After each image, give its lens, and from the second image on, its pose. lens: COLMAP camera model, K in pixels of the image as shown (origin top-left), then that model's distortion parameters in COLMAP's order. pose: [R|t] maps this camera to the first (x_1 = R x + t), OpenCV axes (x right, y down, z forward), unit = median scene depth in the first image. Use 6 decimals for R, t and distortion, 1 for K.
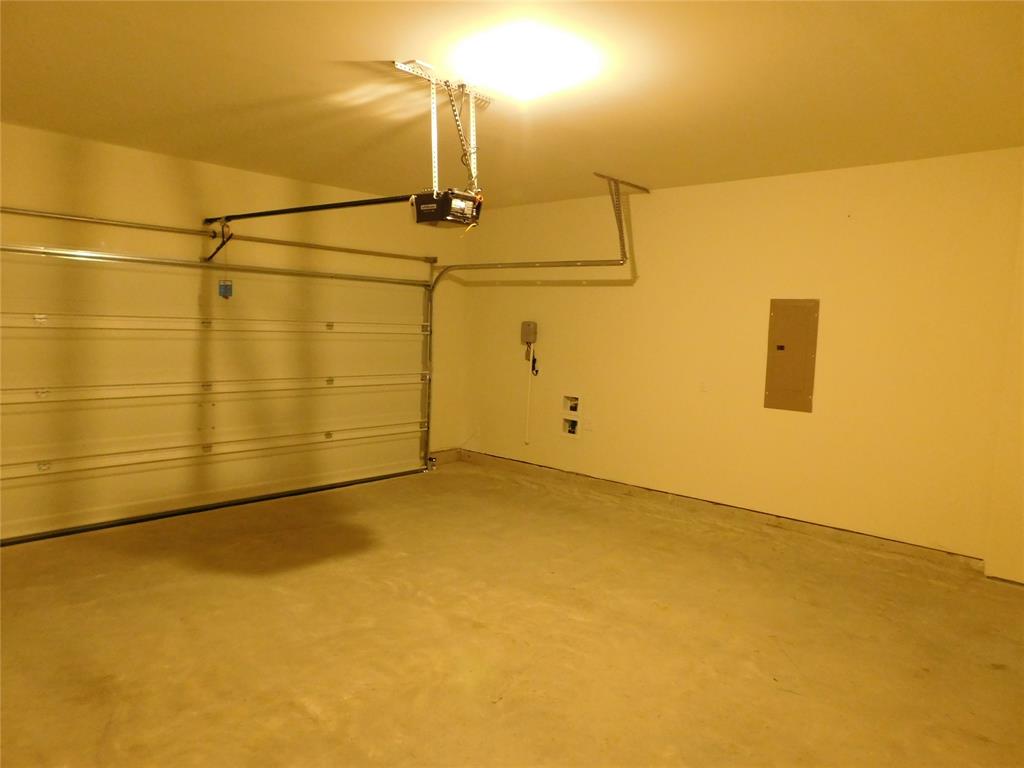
lens RADIAL K [[679.8, 0, 507.8], [0, 679.8, 378.1], [0, 0, 1]] dist [-0.048261, 0.017530]
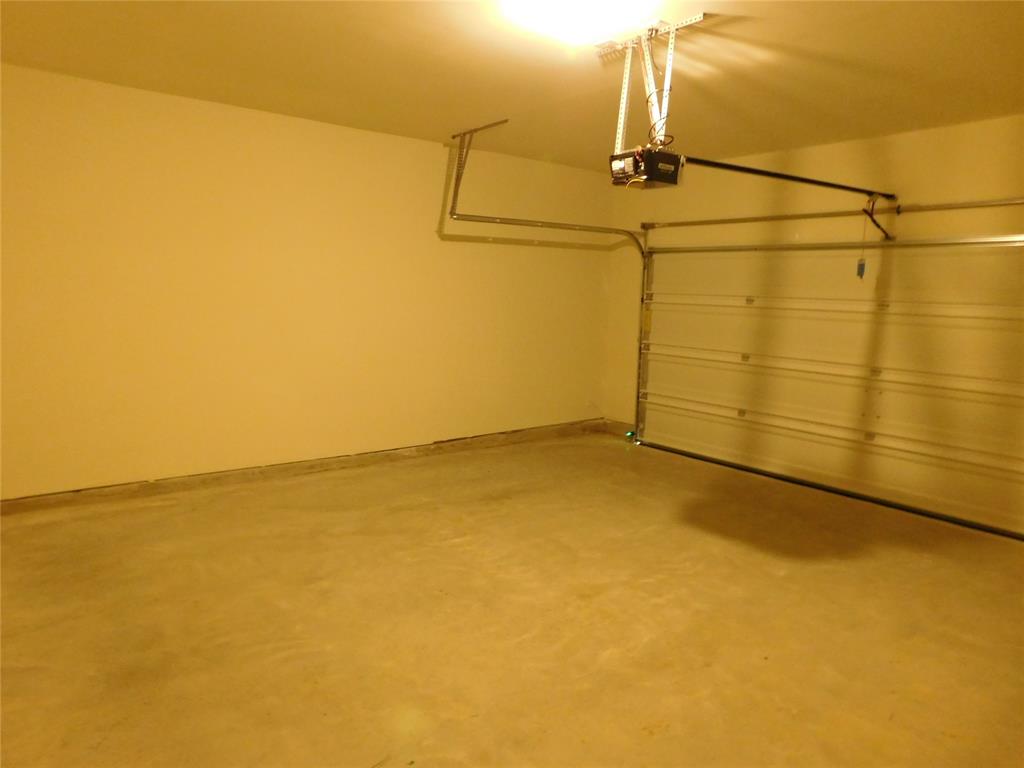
lens RADIAL K [[679.8, 0, 506.5], [0, 679.8, 391.8], [0, 0, 1]] dist [-0.048261, 0.017530]
pose [[-0.160539, 0.111660, -0.980693, 0.591314], [-0.106389, 0.985834, 0.129662, -0.028804], [0.981279, 0.125151, -0.146386, 0.647427]]
